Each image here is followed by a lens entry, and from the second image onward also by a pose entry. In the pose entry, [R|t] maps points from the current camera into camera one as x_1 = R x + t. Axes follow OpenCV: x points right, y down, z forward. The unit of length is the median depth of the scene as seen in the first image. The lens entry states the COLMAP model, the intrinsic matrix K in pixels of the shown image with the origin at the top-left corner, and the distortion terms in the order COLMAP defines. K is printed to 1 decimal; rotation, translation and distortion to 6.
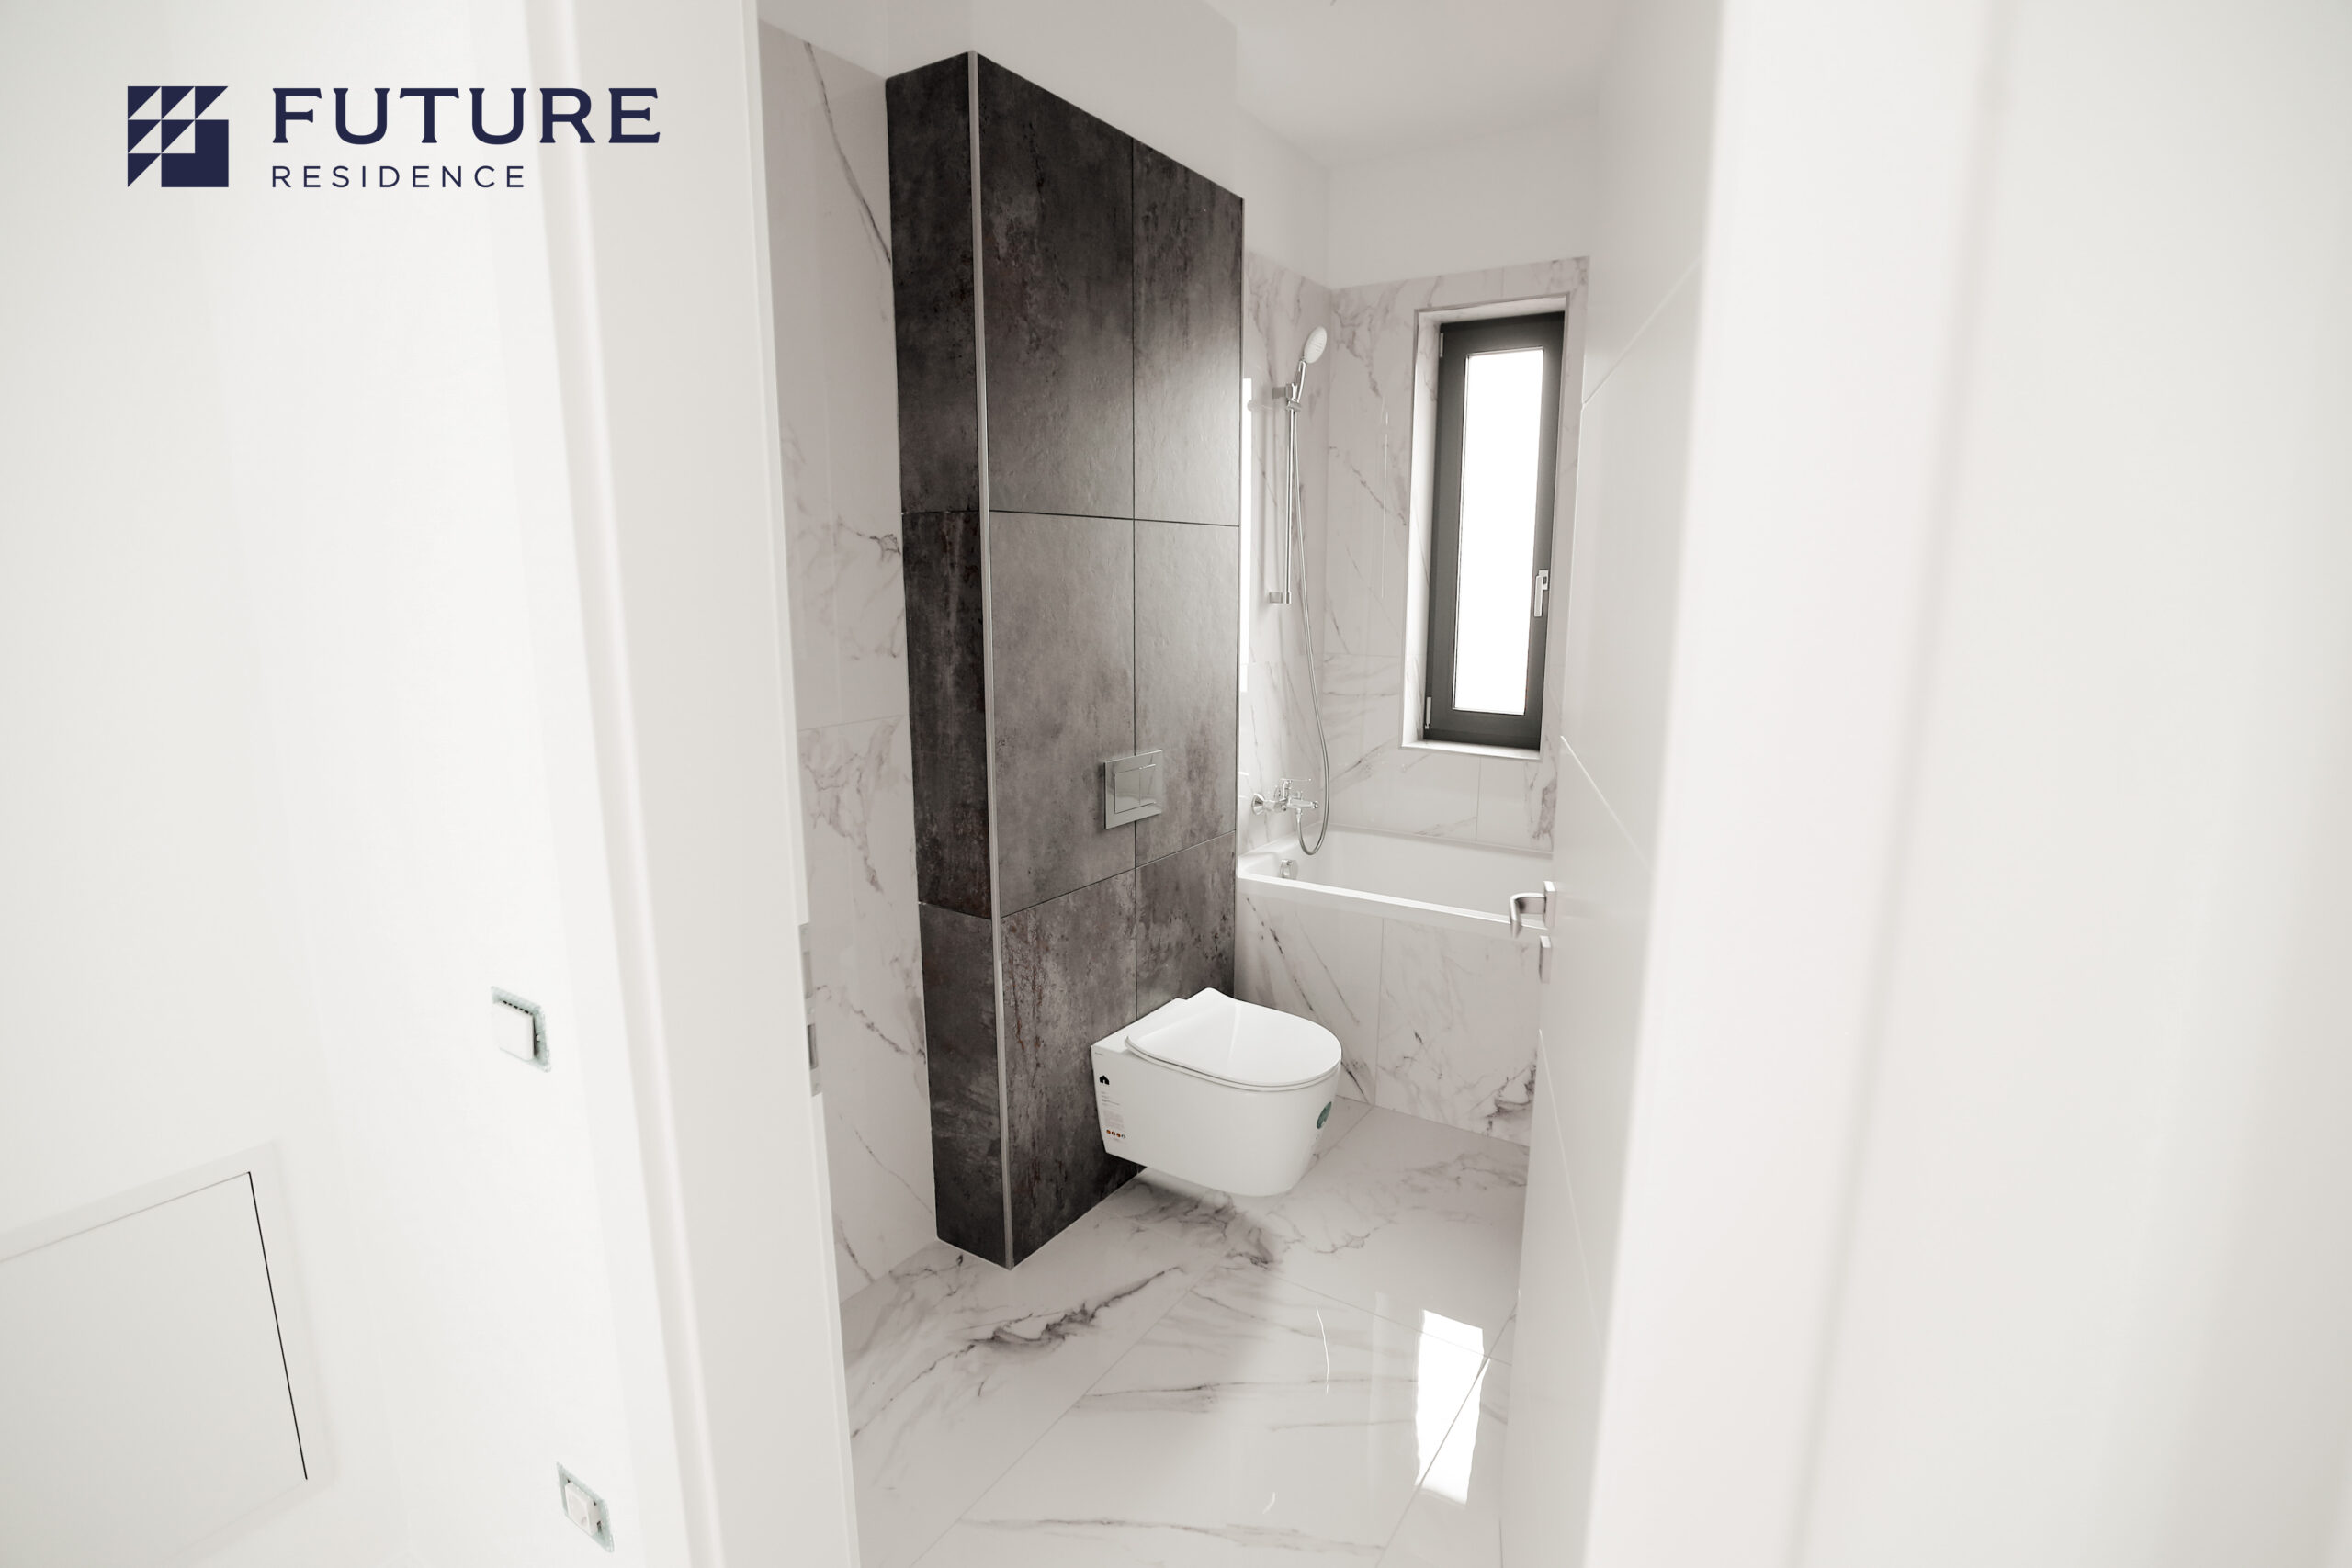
lens RADIAL K [[1087.2, 0, 1176.8], [0, 1087.2, 795.1], [0, 0, 1]] dist [-0.048814, 0.015190]
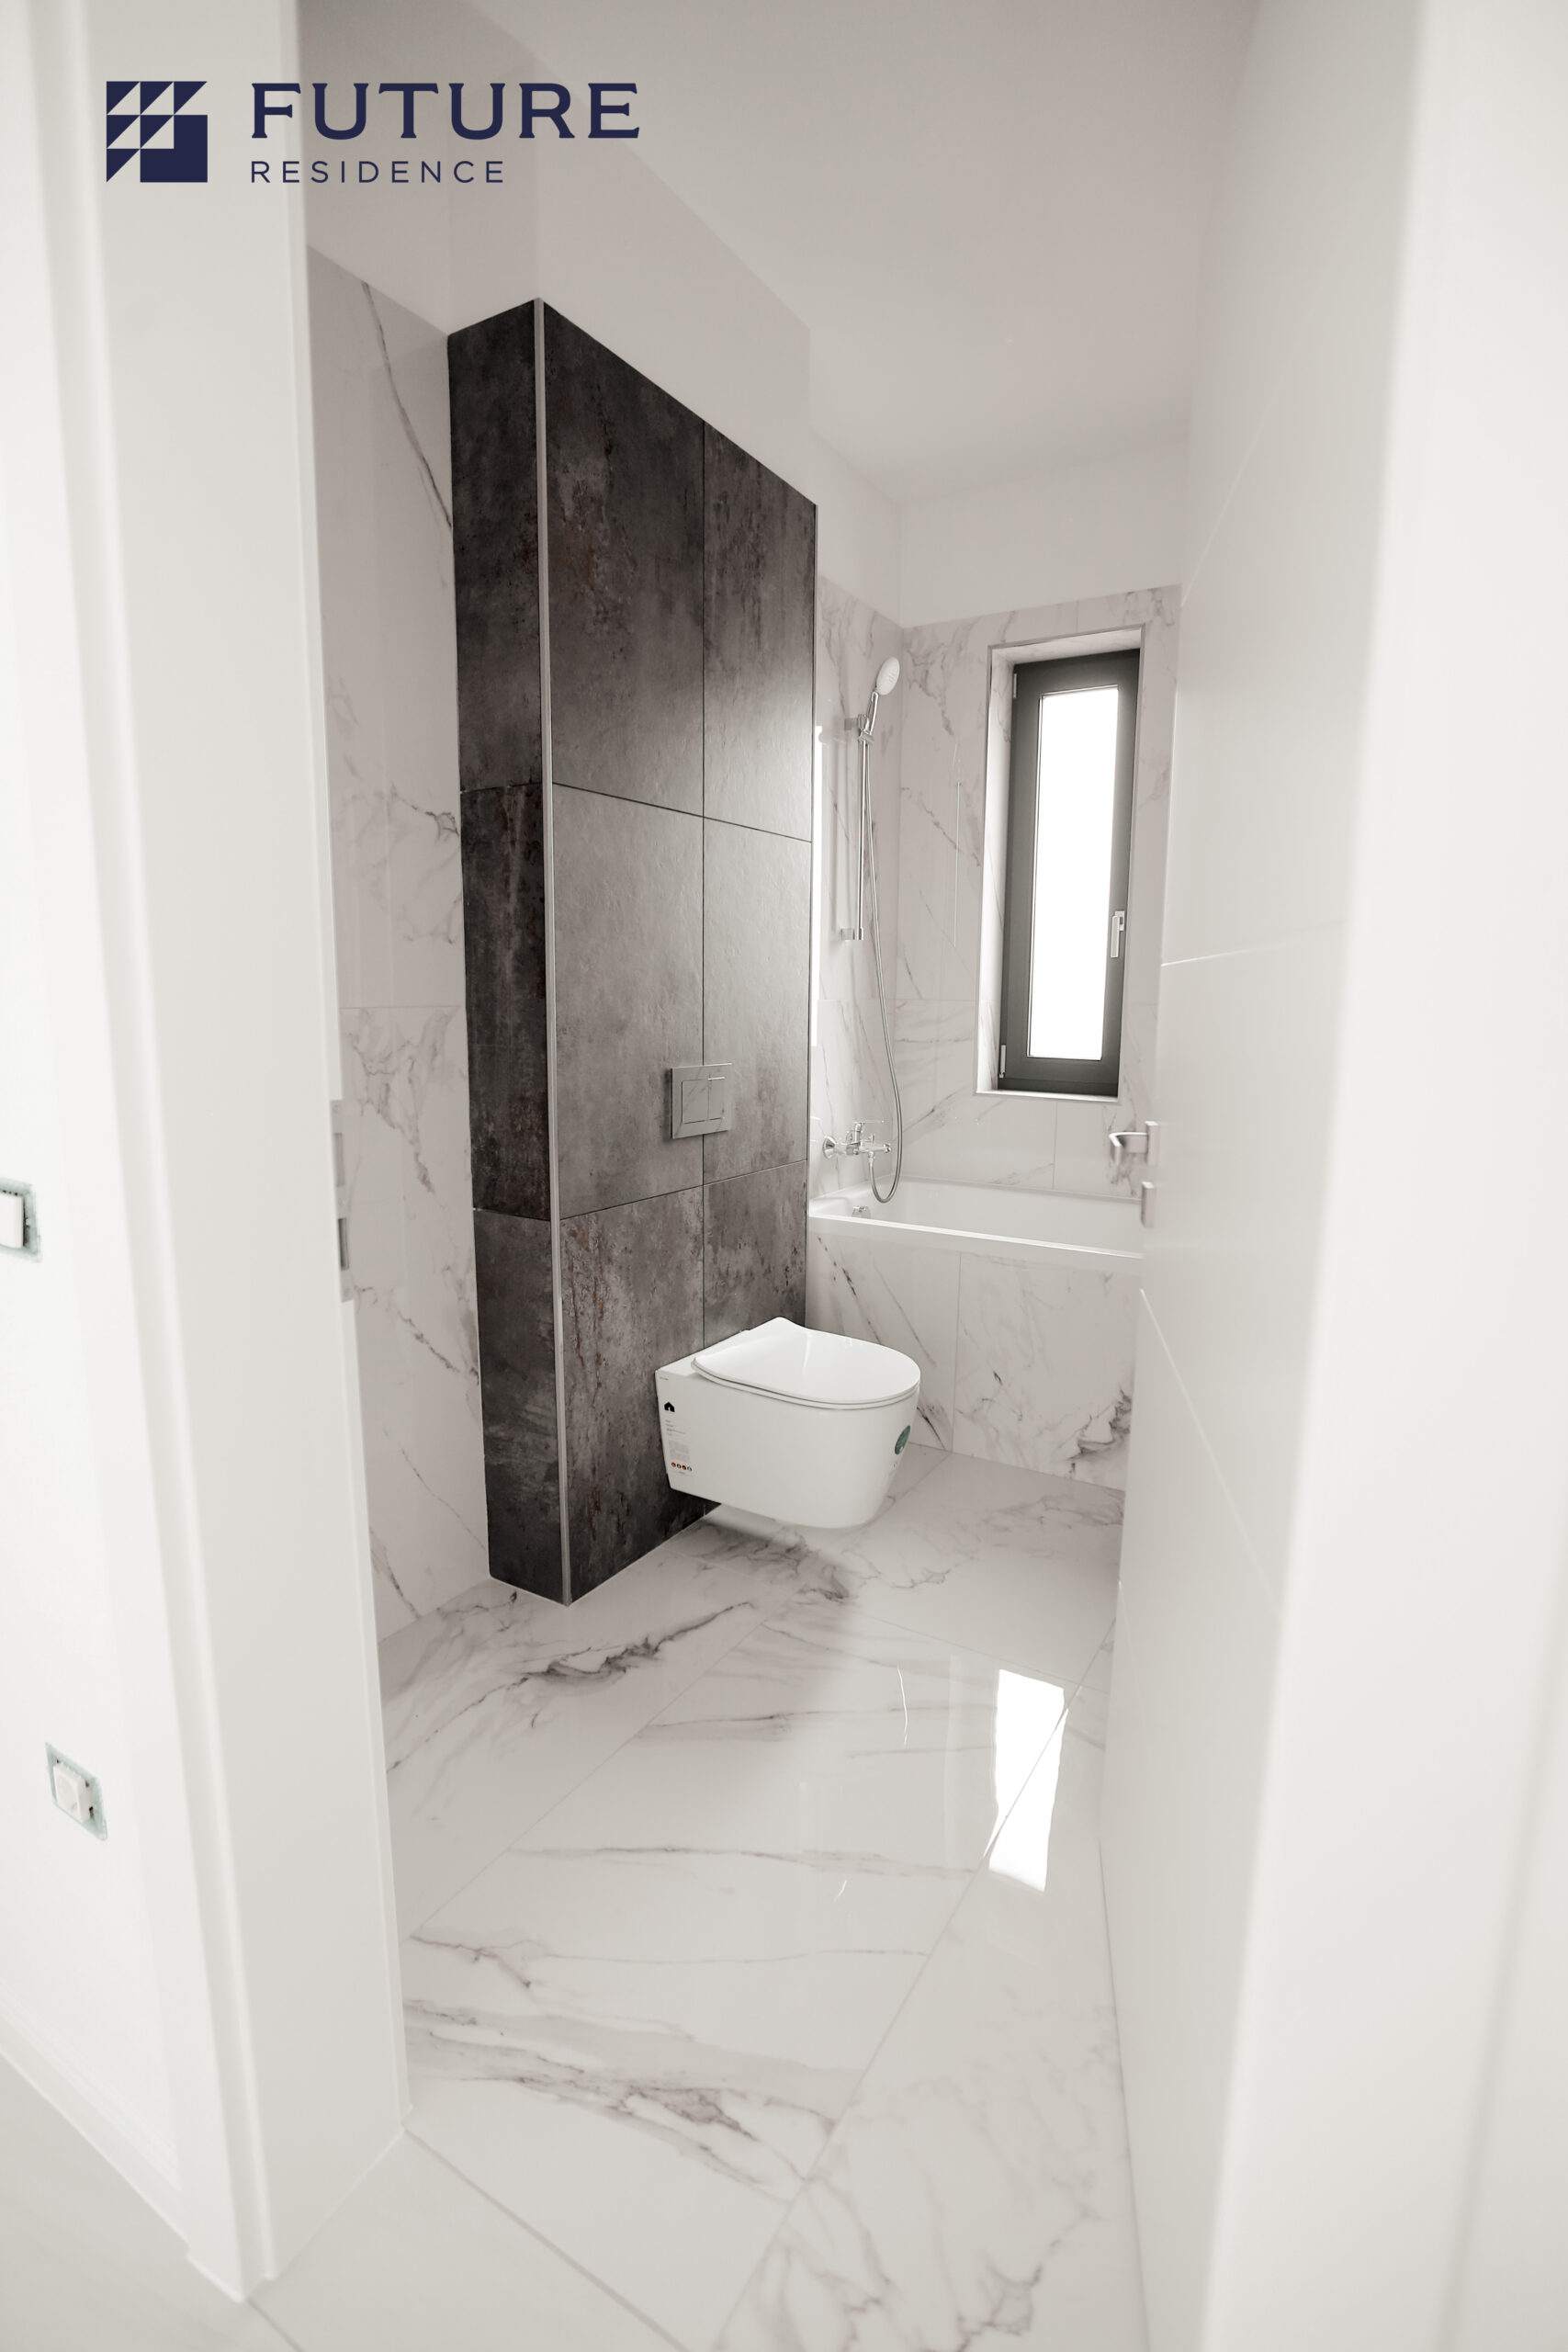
lens RADIAL K [[1087.2, 0, 766.3], [0, 1087.2, 1185.6], [0, 0, 1]] dist [-0.048814, 0.015190]
pose [[0.999735, 0.002731, 0.022848, -0.004971], [-0.002048, 0.999552, -0.029849, 0.105164], [-0.022919, 0.029794, 0.999293, 0.051499]]
